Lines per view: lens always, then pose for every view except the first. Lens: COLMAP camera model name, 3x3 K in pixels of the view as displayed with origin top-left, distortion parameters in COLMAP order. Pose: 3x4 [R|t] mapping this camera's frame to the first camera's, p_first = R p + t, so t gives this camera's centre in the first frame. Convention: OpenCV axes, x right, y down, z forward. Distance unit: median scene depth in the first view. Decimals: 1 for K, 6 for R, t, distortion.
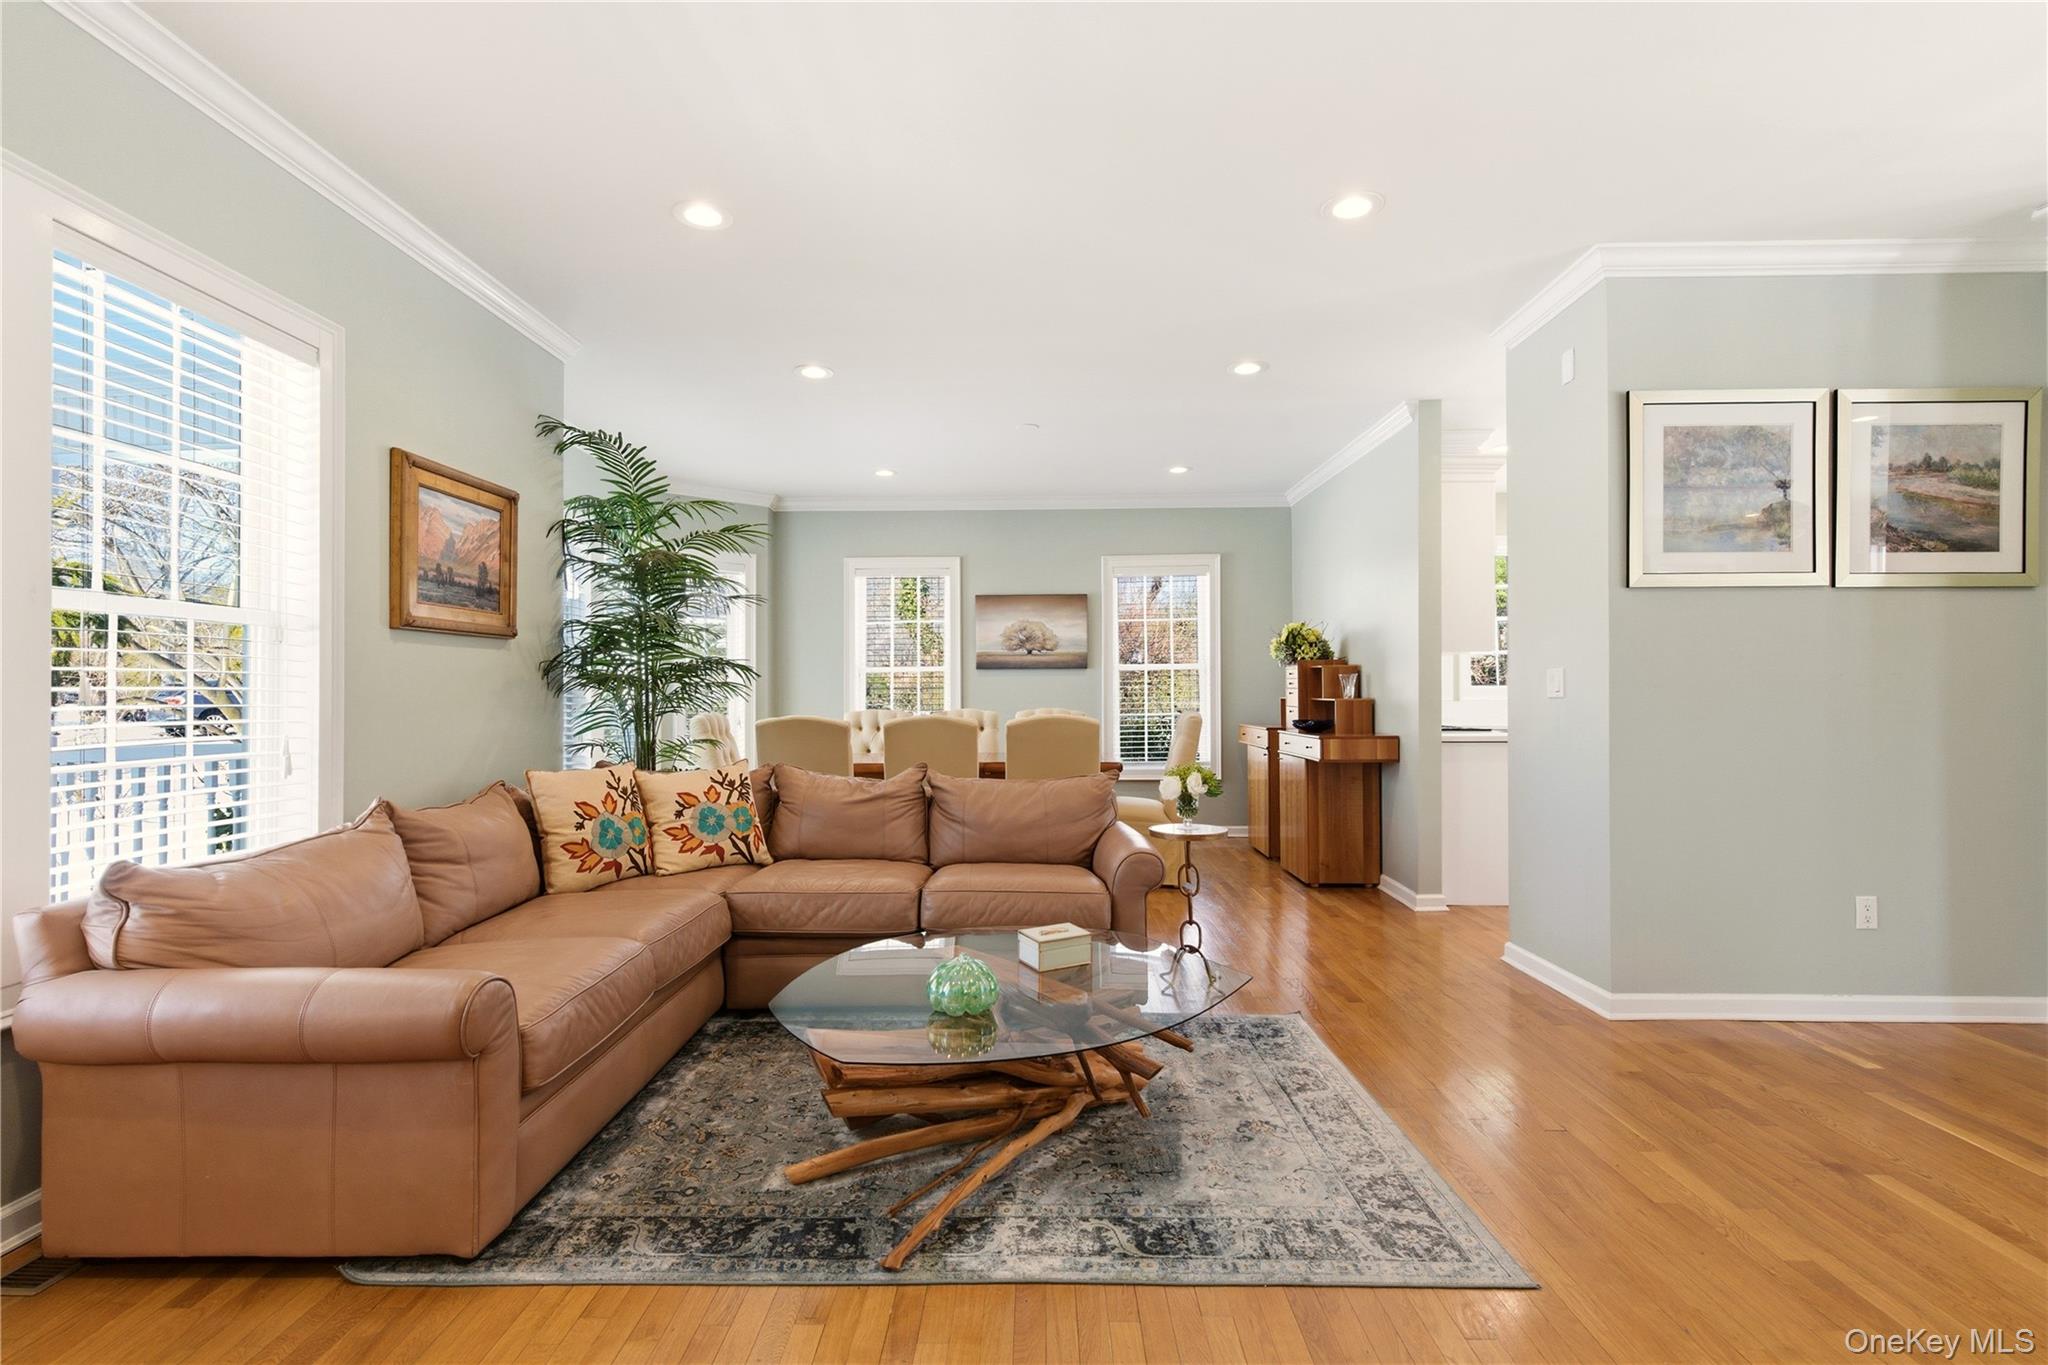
lens RADIAL K [[917.7, 0, 1018.4], [0, 917.7, 684.9], [0, 0, 1]] dist [-0.000318, 0.000093]
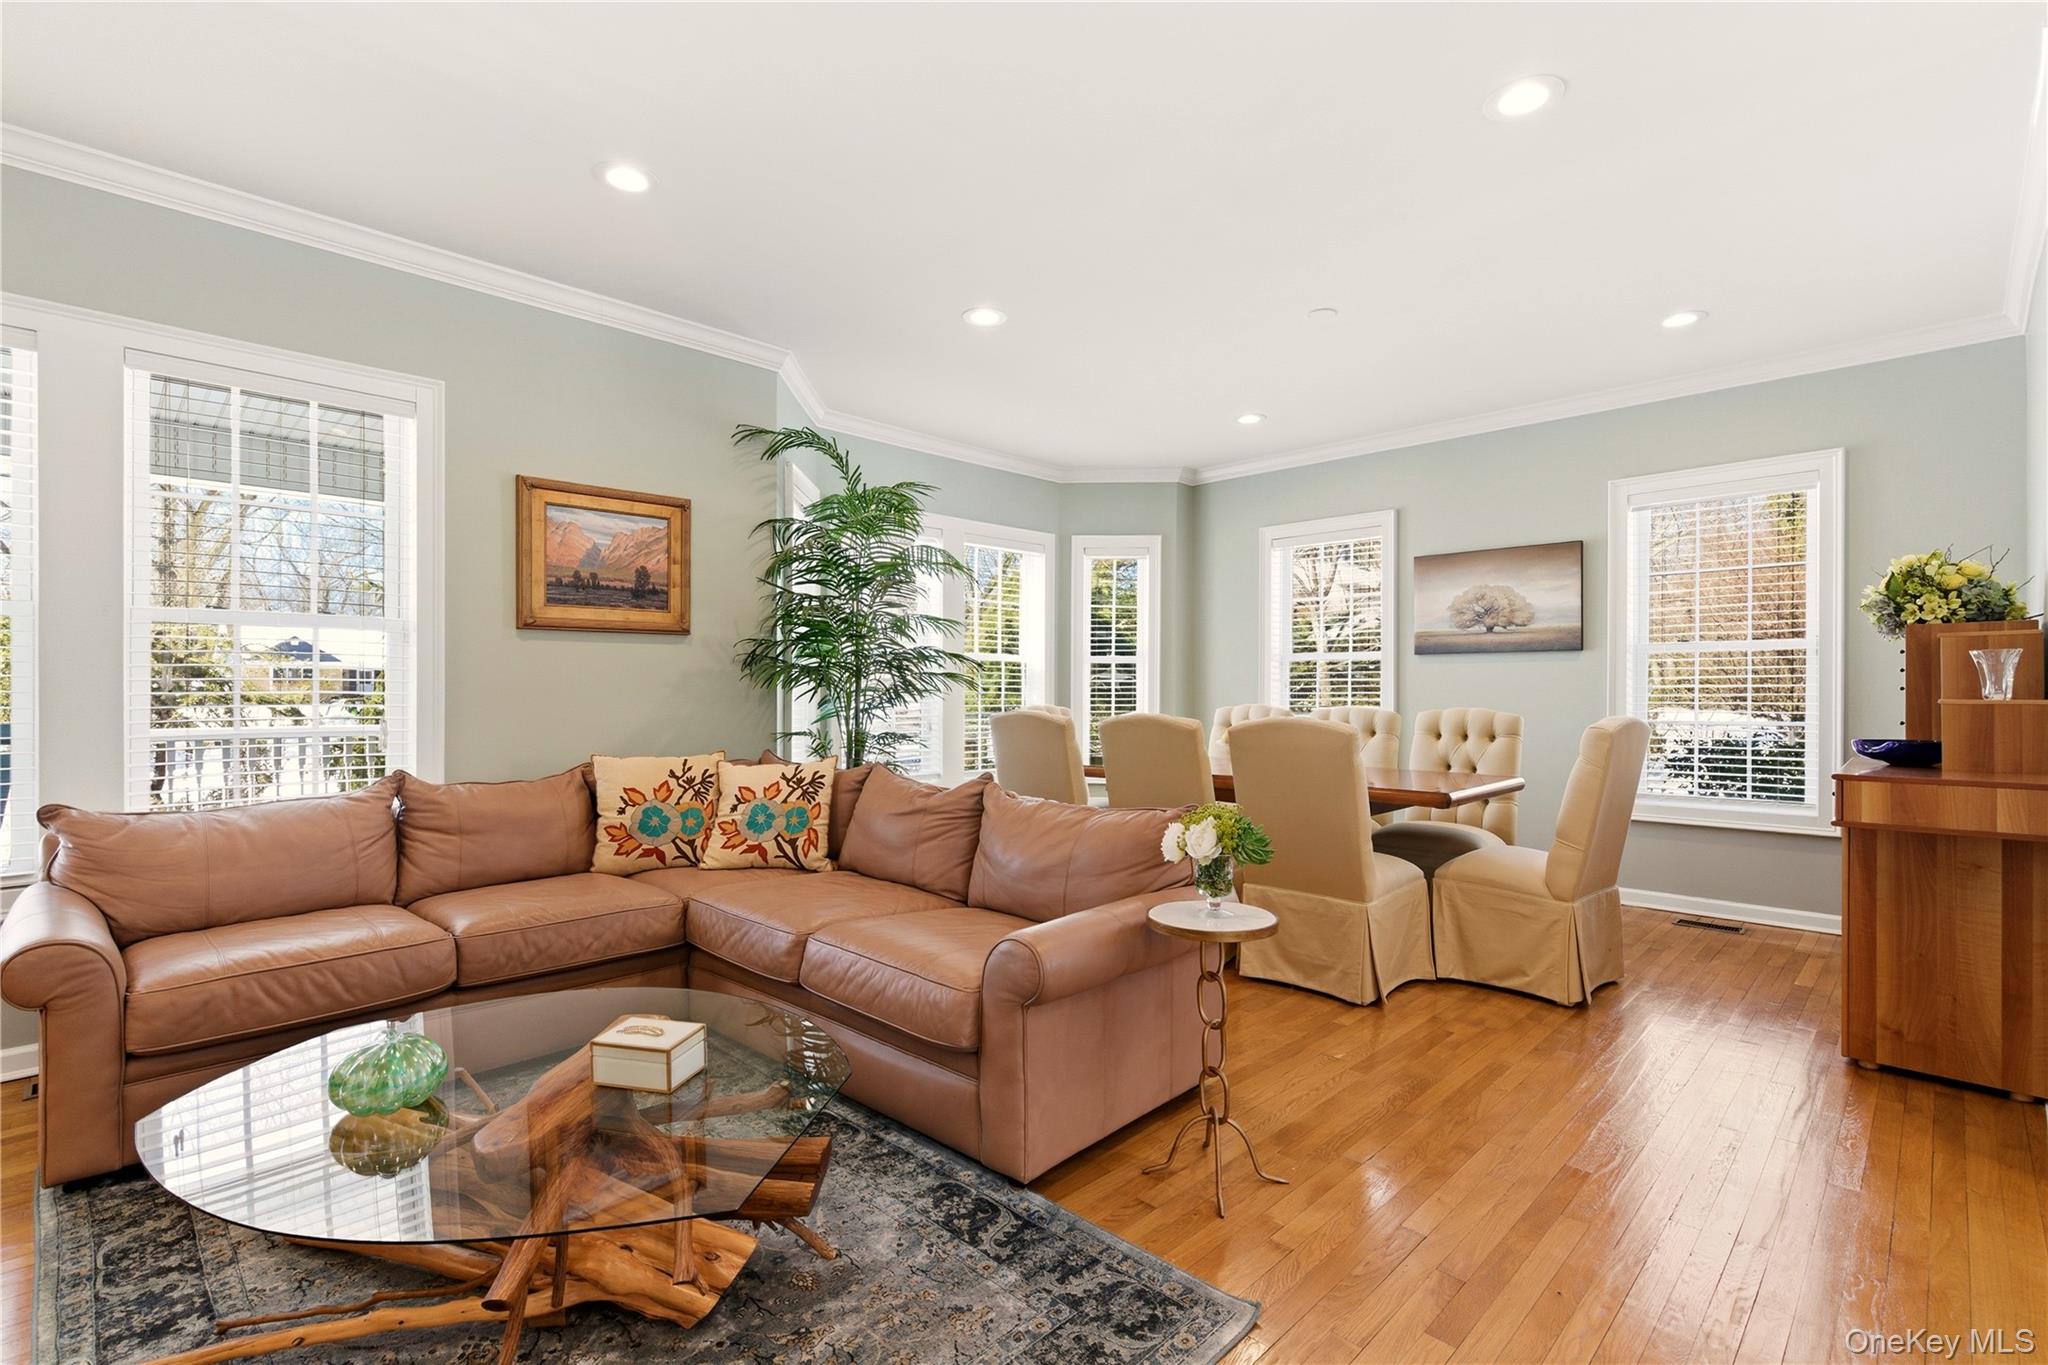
lens RADIAL K [[917.7, 0, 1018.4], [0, 917.7, 684.9], [0, 0, 1]] dist [-0.000318, 0.000093]
pose [[0.736117, 0.002963, -0.676848, 0.520110], [0.002701, 0.999970, 0.007315, 0.003692], [0.676849, -0.007213, 0.736087, 0.499628]]
